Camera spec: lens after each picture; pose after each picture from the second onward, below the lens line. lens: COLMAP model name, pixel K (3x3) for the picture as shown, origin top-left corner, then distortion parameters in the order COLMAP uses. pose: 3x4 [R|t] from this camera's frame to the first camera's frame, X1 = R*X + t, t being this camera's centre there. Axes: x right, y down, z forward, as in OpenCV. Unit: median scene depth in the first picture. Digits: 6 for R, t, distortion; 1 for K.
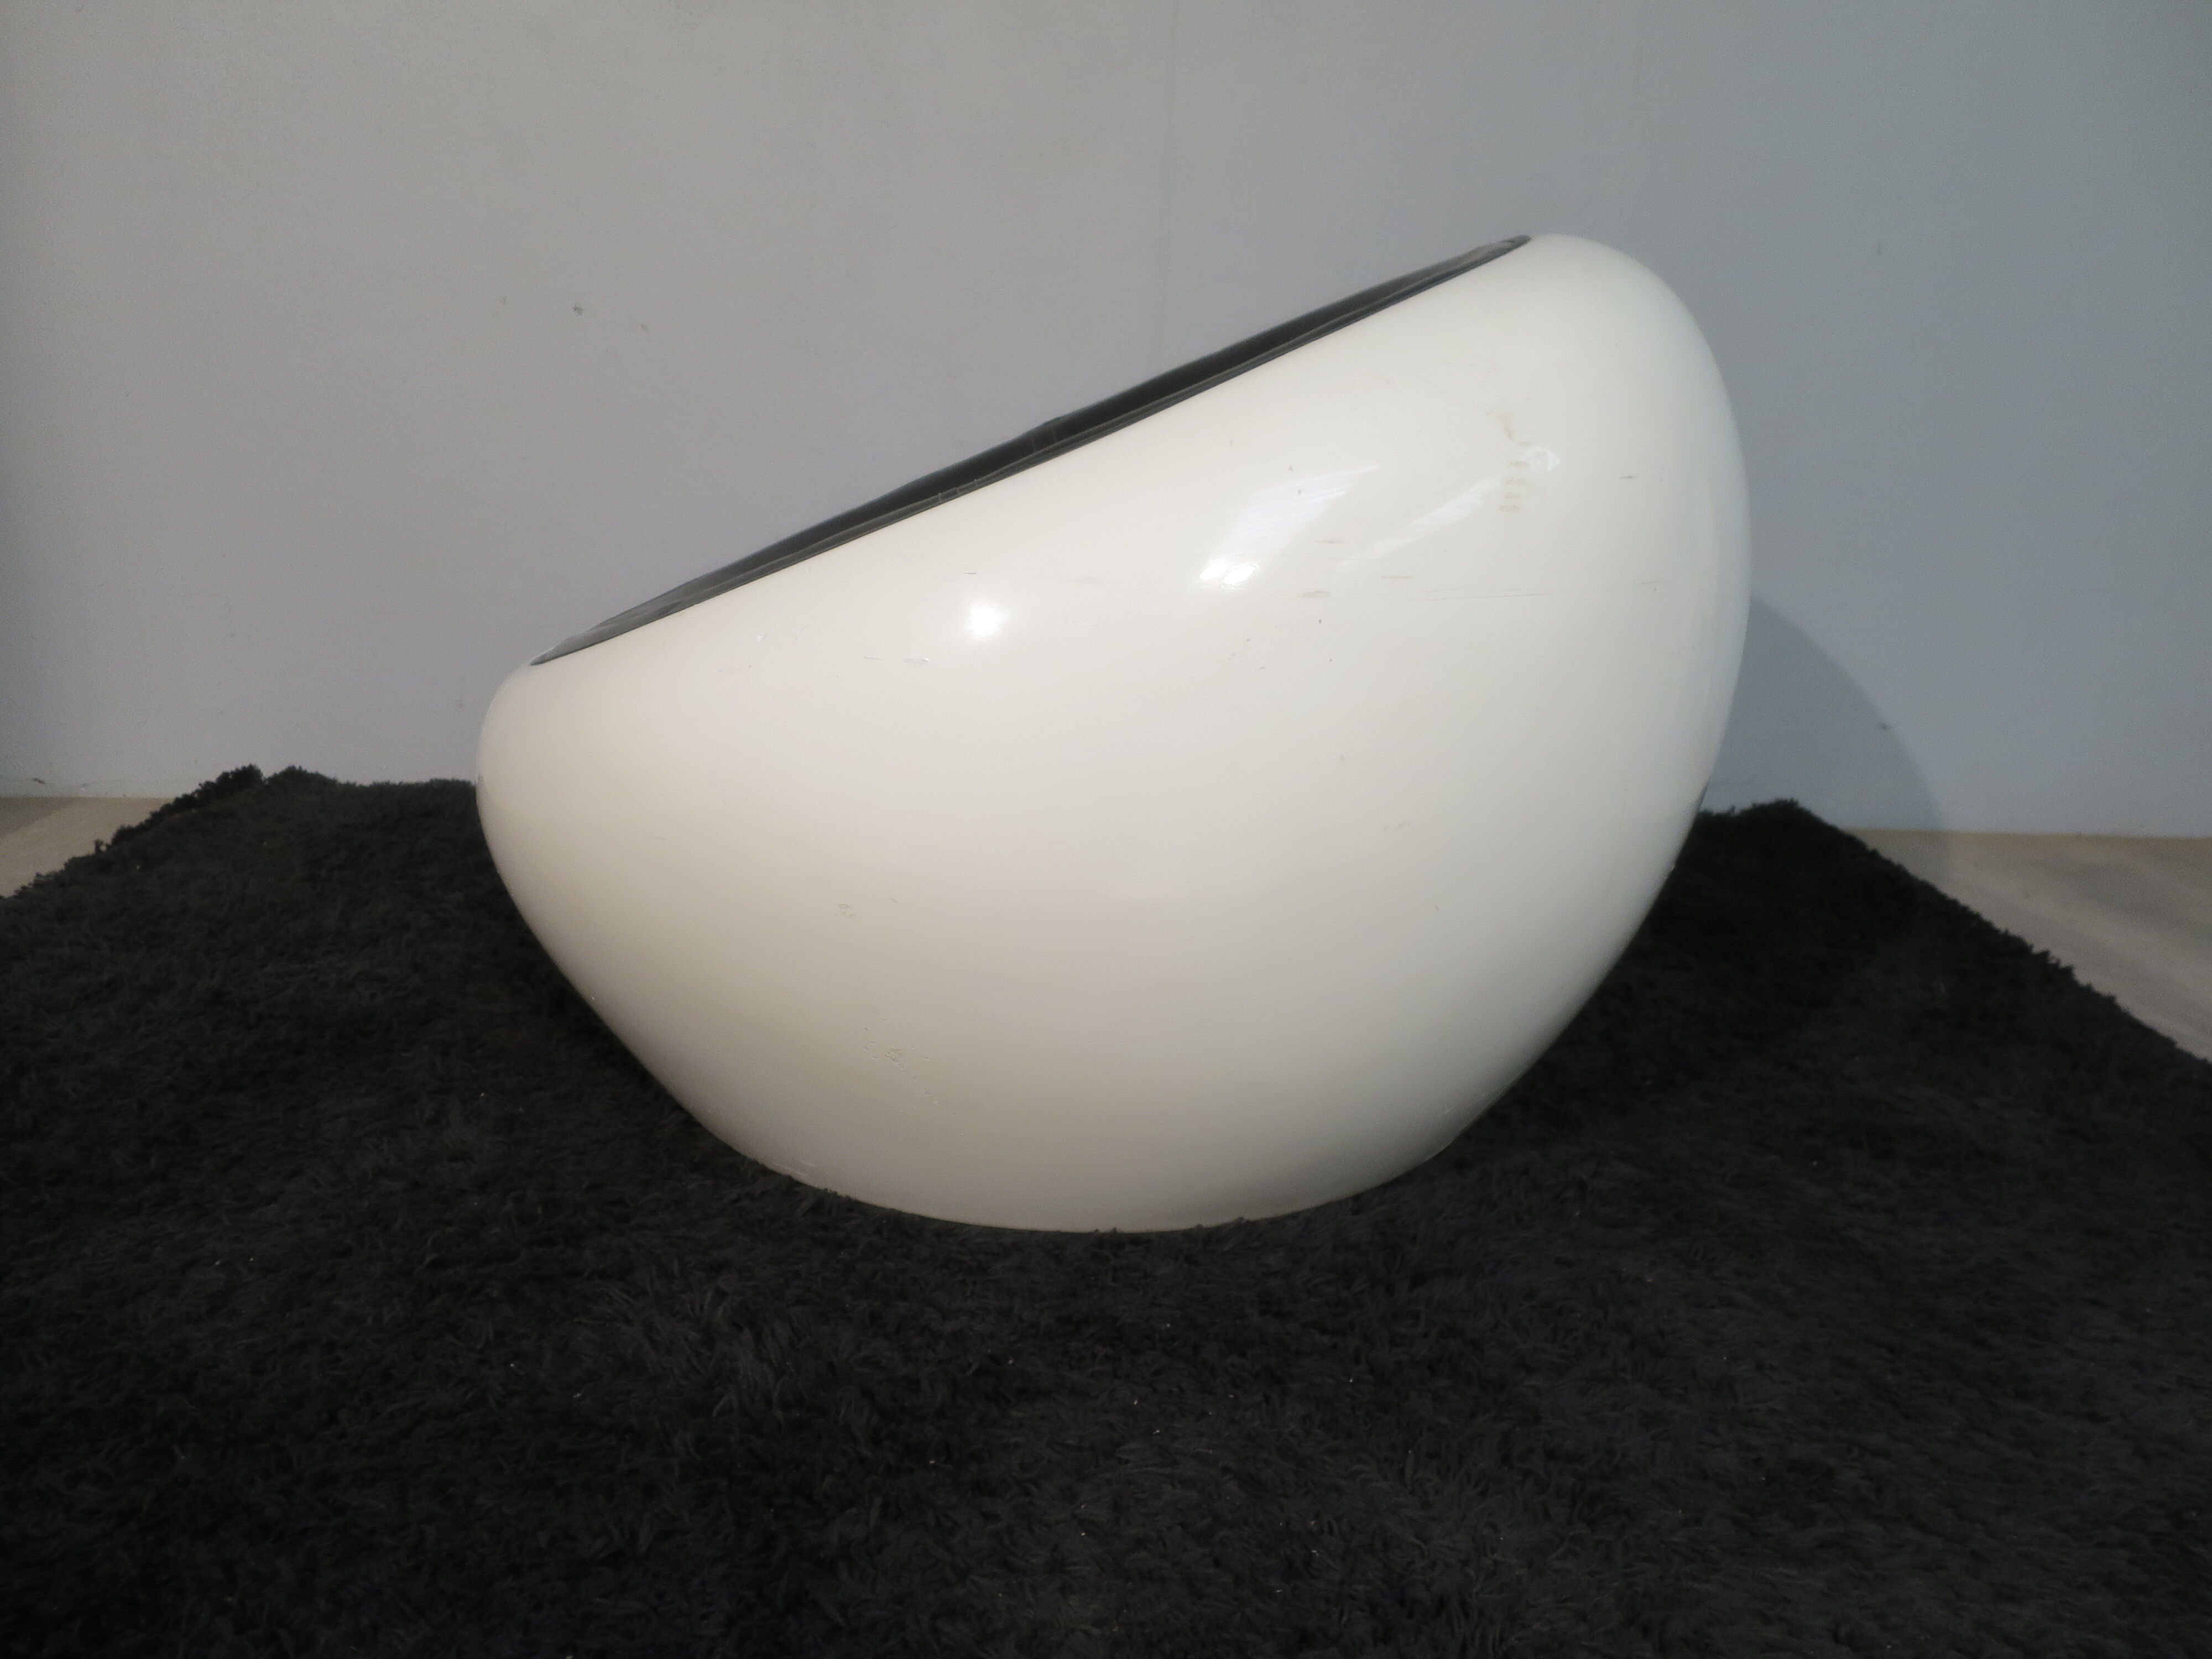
lens RADIAL K [[1567.6, 0, 1108.4], [0, 1567.6, 827.8], [0, 0, 1]] dist [-0.045038, 0.010795]
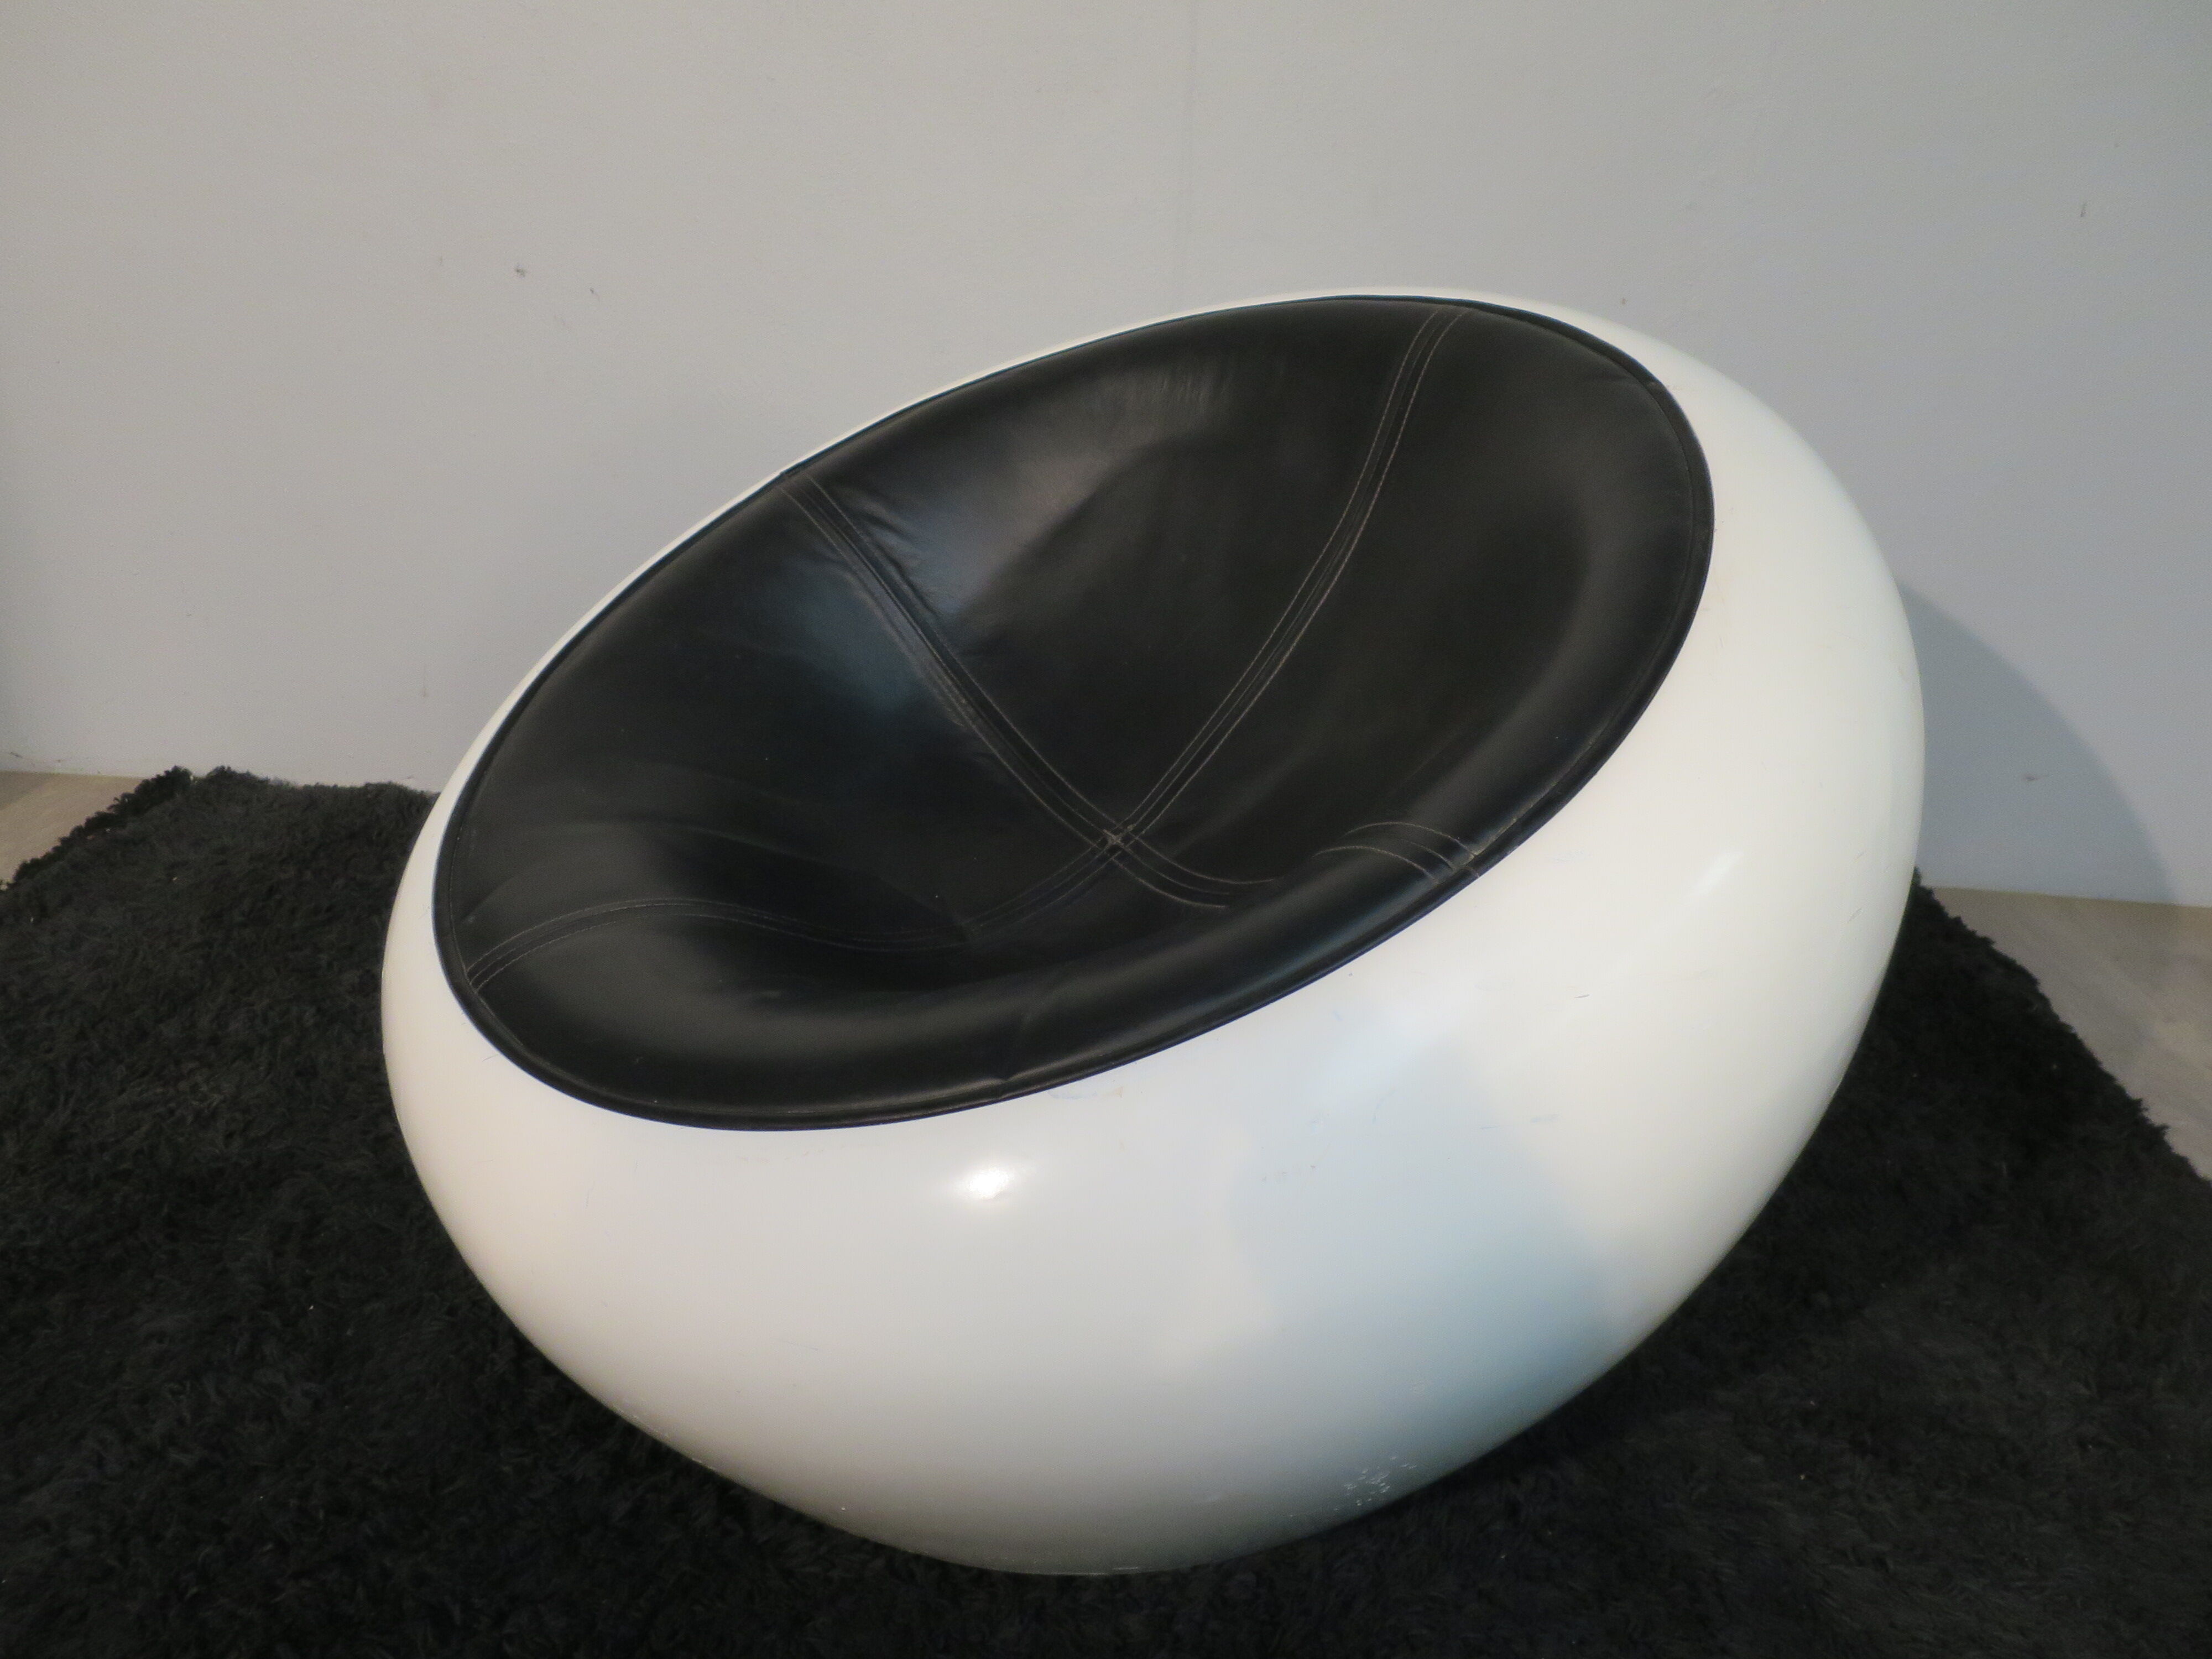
lens RADIAL K [[1567.6, 0, 1108.0], [0, 1567.6, 821.9], [0, 0, 1]] dist [-0.045038, 0.010795]
pose [[0.996946, 0.036941, -0.068799, 0.142905], [-0.026079, 0.987948, 0.152570, -0.320571], [0.073606, -0.150310, 0.985895, 0.223637]]
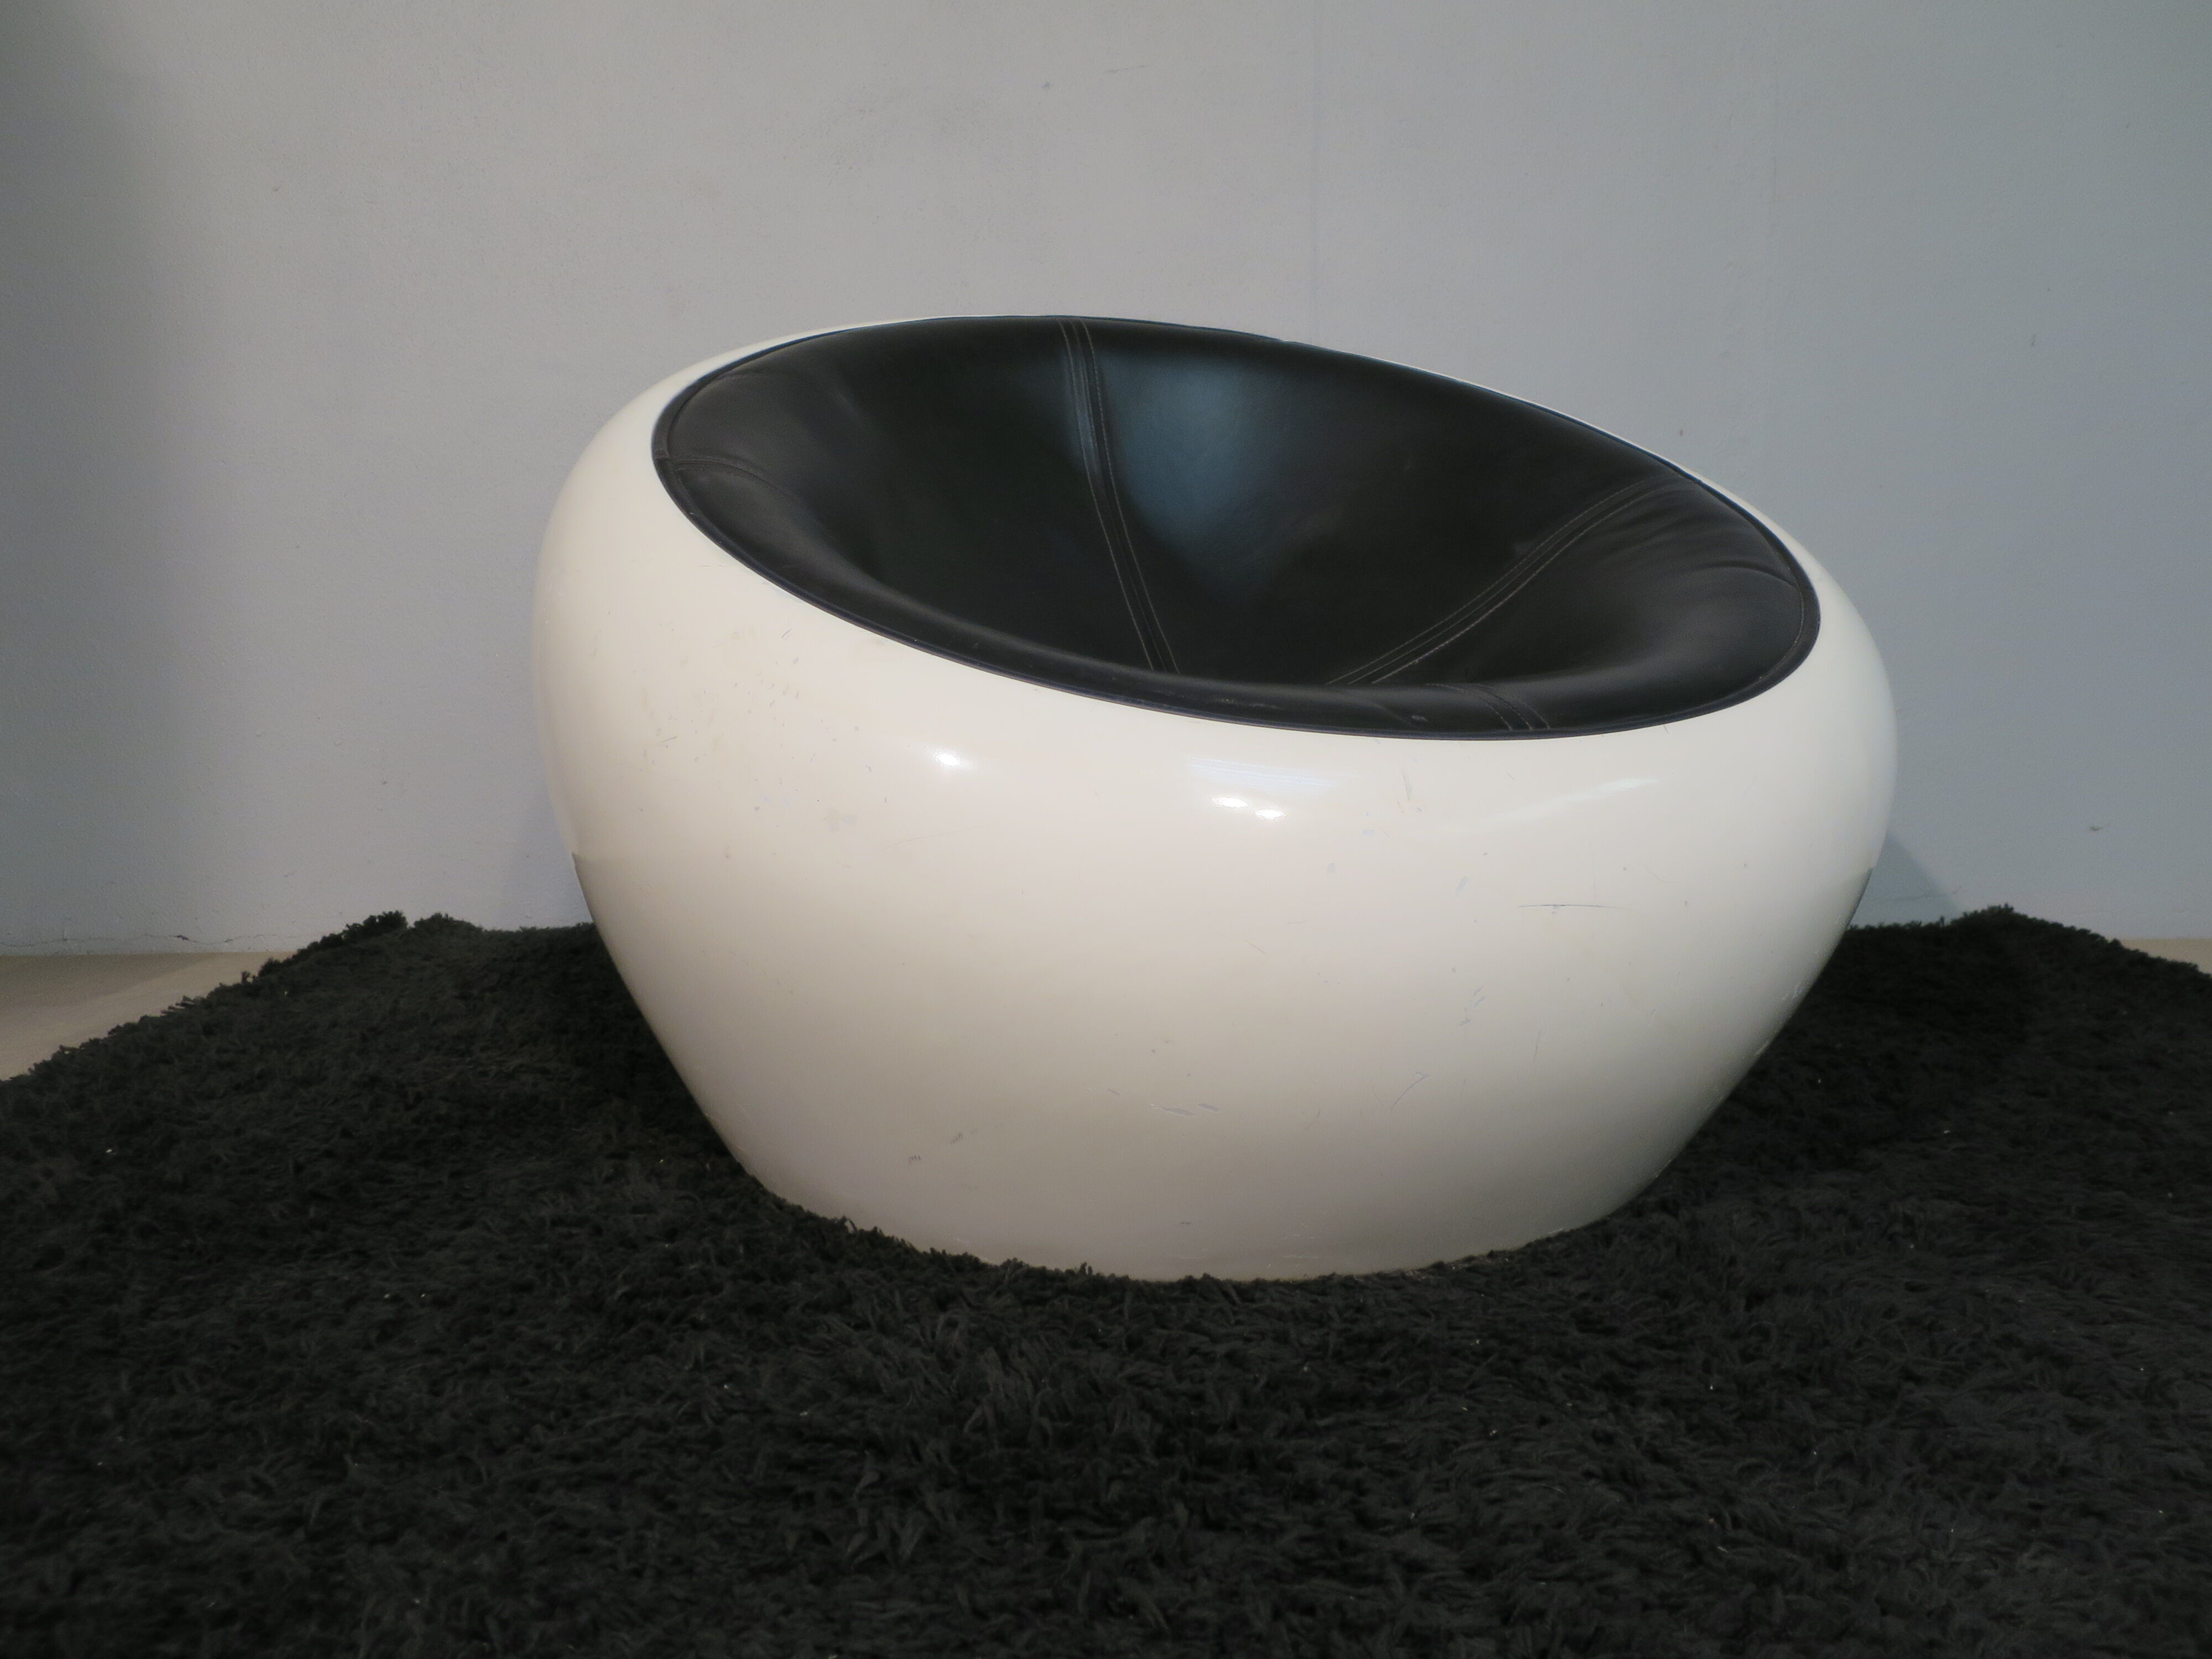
lens RADIAL K [[1567.6, 0, 1108.3], [0, 1567.6, 835.9], [0, 0, 1]] dist [-0.045038, 0.010795]
pose [[0.998169, -0.035477, -0.048986, -0.109803], [0.026347, 0.984070, -0.175819, 0.187155], [0.054443, 0.174207, 0.983203, 0.101306]]
